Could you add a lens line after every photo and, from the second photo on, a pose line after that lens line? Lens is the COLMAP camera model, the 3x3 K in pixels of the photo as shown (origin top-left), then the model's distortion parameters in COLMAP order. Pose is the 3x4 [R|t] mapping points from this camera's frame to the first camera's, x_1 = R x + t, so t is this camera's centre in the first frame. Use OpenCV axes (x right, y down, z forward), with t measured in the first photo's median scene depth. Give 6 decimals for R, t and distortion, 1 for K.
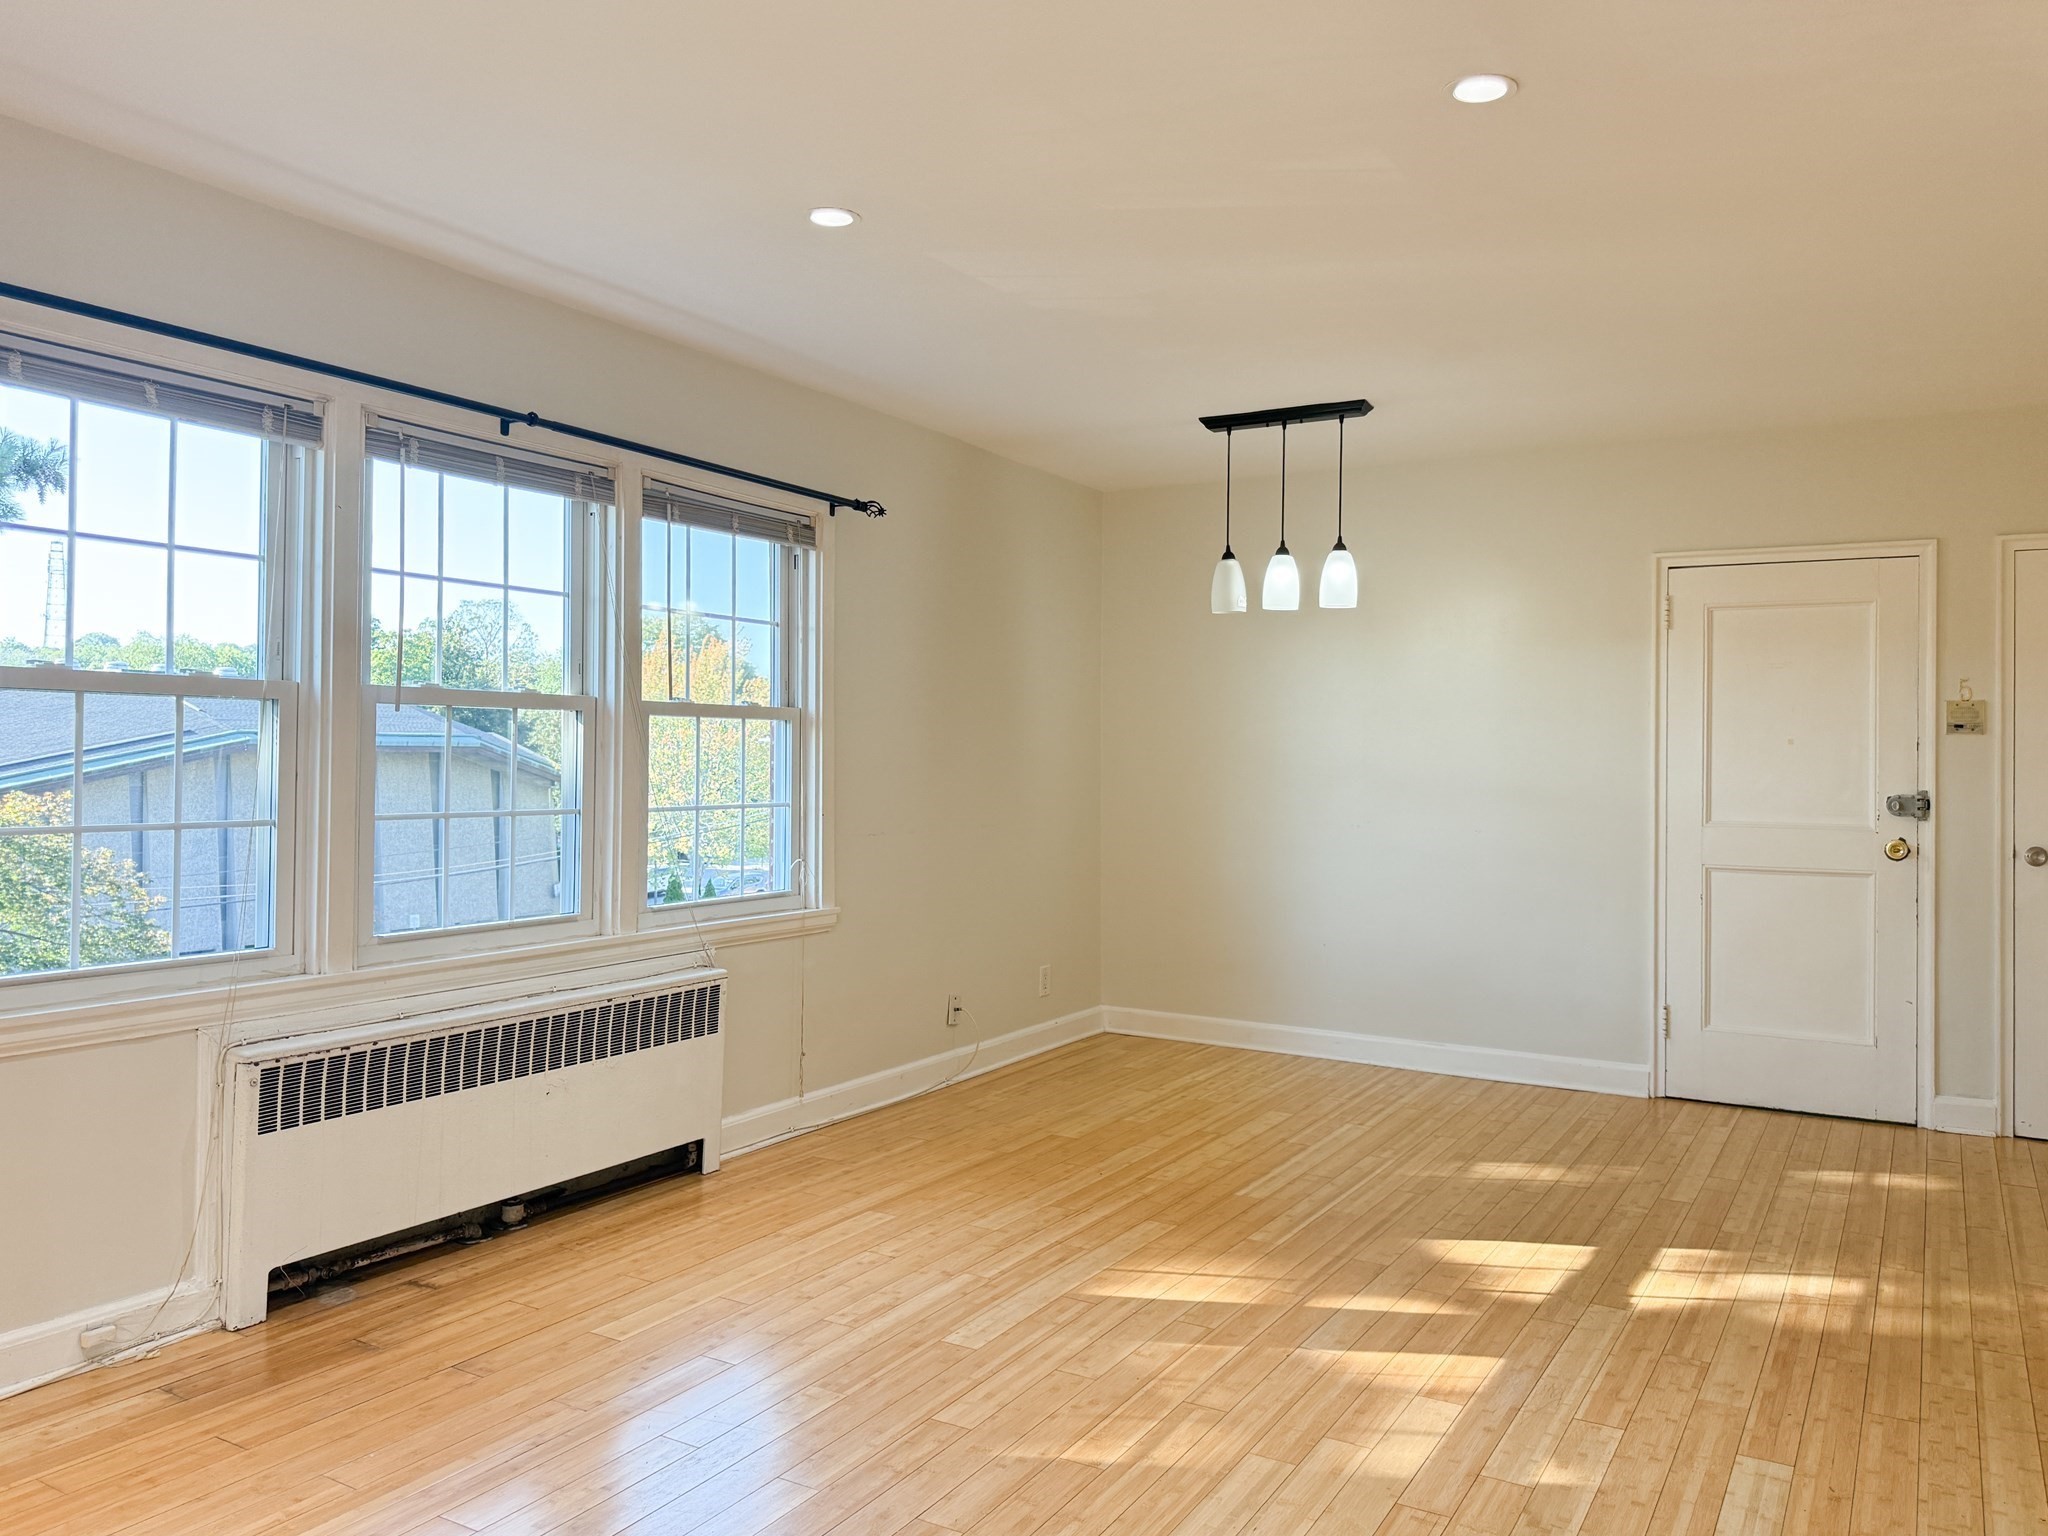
lens RADIAL K [[1490.3, 0, 1101.8], [0, 1490.3, 752.0], [0, 0, 1]] dist [0.050204, -0.058848]
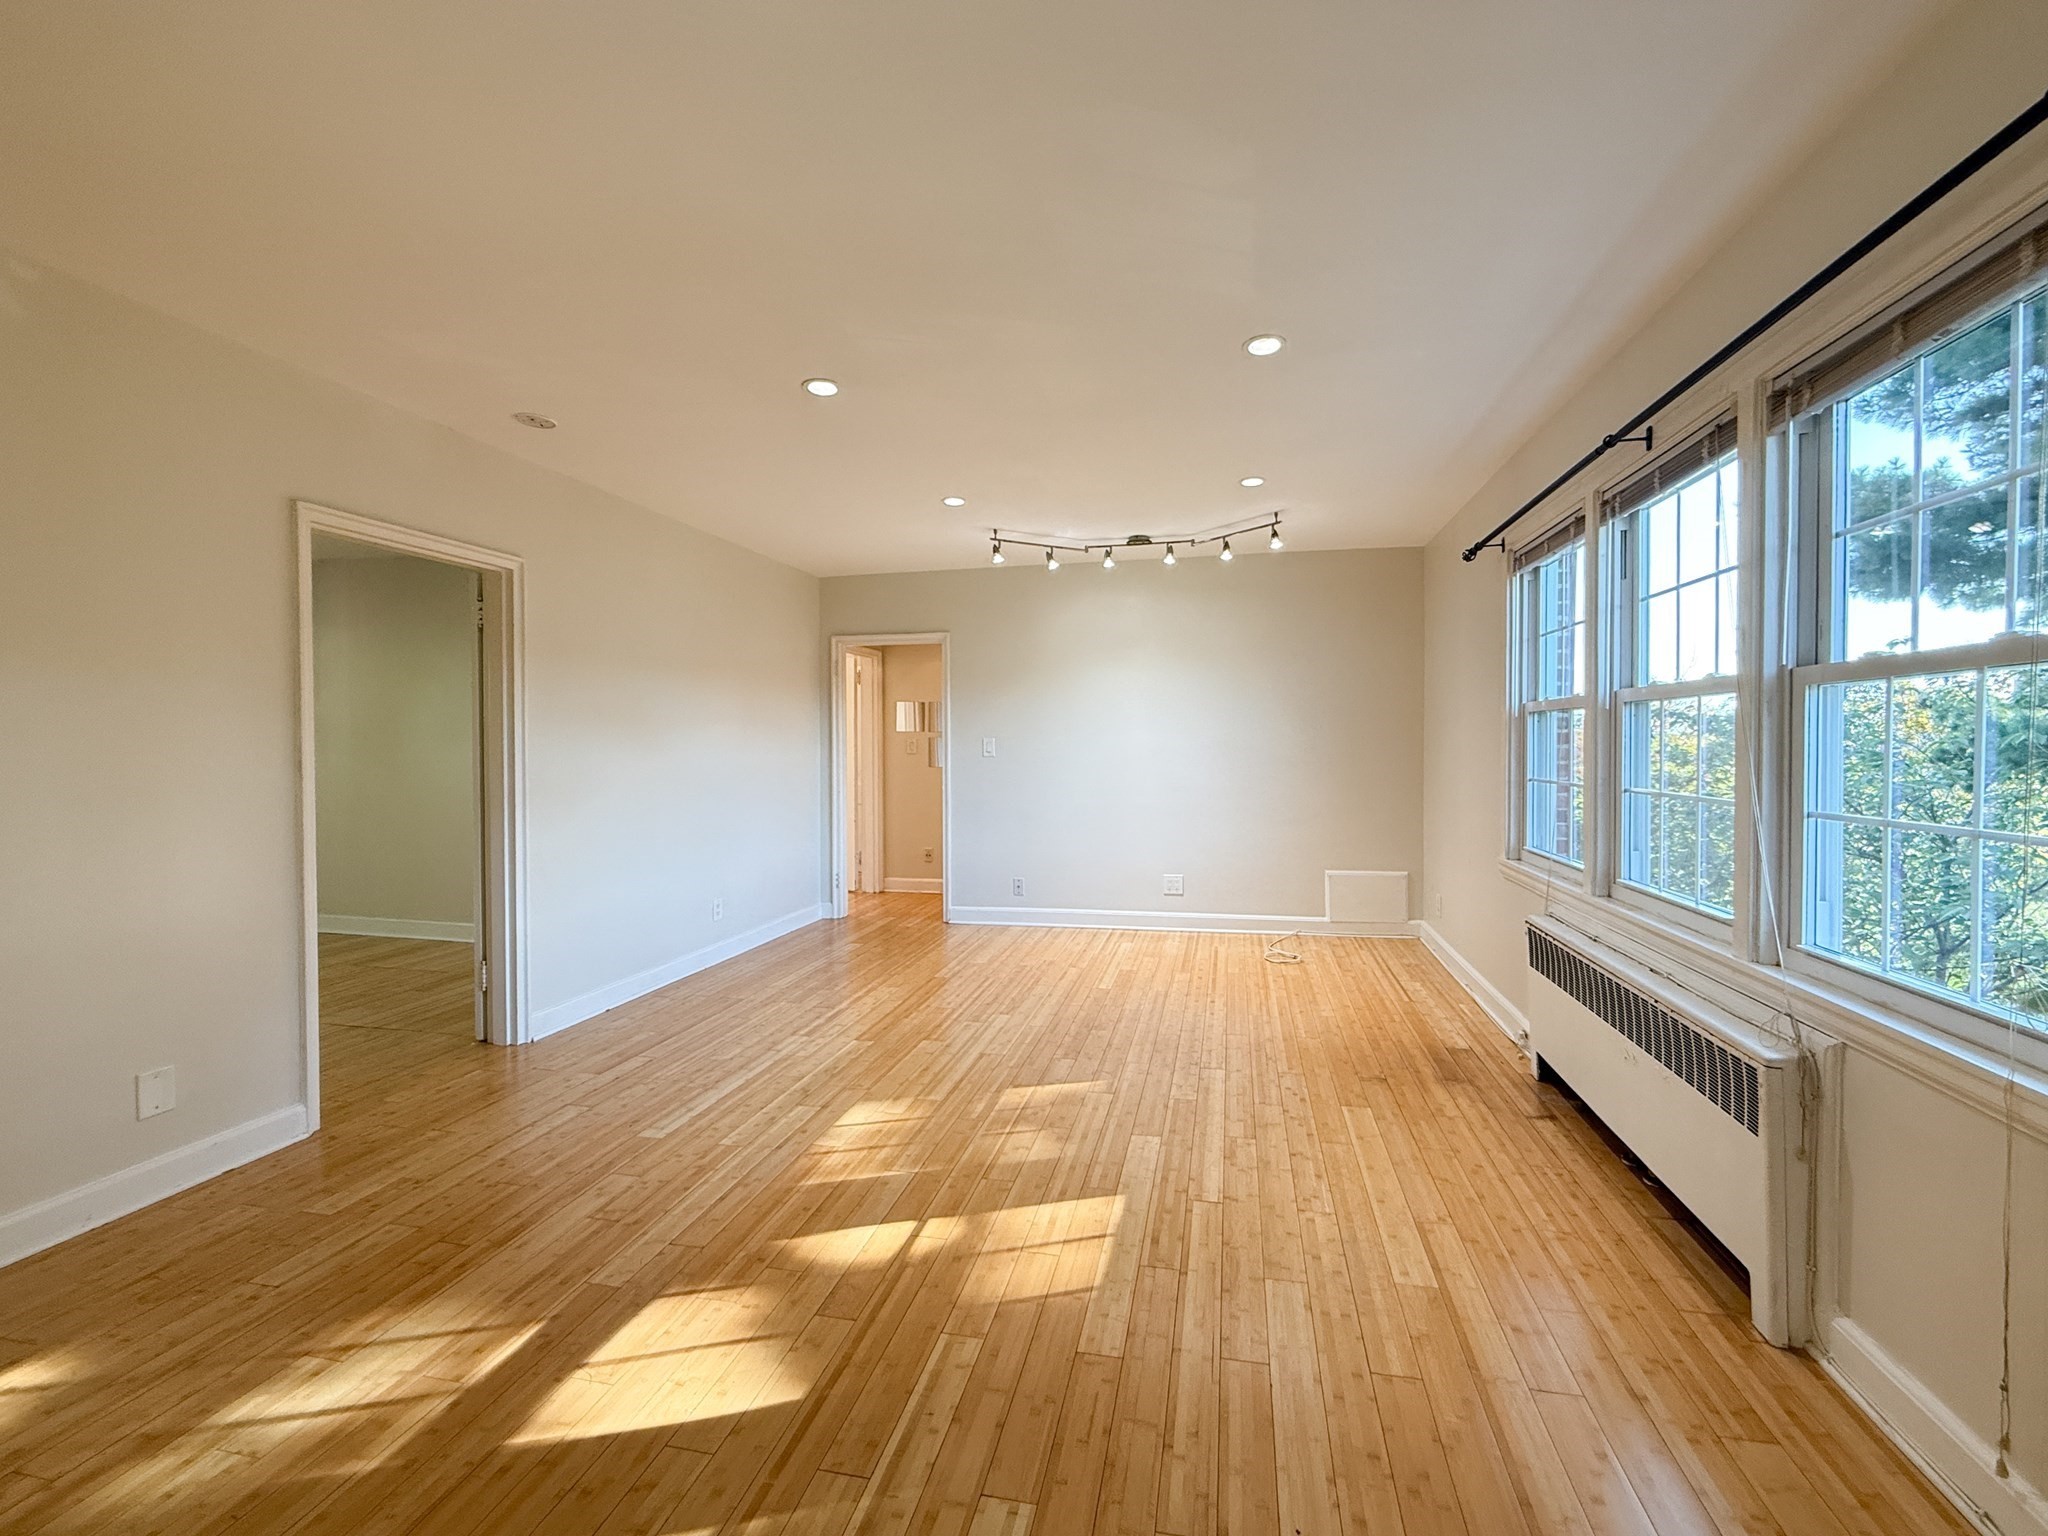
lens RADIAL K [[840.7, 0, 1064.1], [0, 840.7, 758.6], [0, 0, 1]] dist [0.001840, -0.000698]
pose [[-0.952178, -0.002566, -0.305534, 0.208434], [-0.007091, 0.999881, 0.013701, 0.009622], [0.305463, 0.015212, -0.952083, 1.545705]]
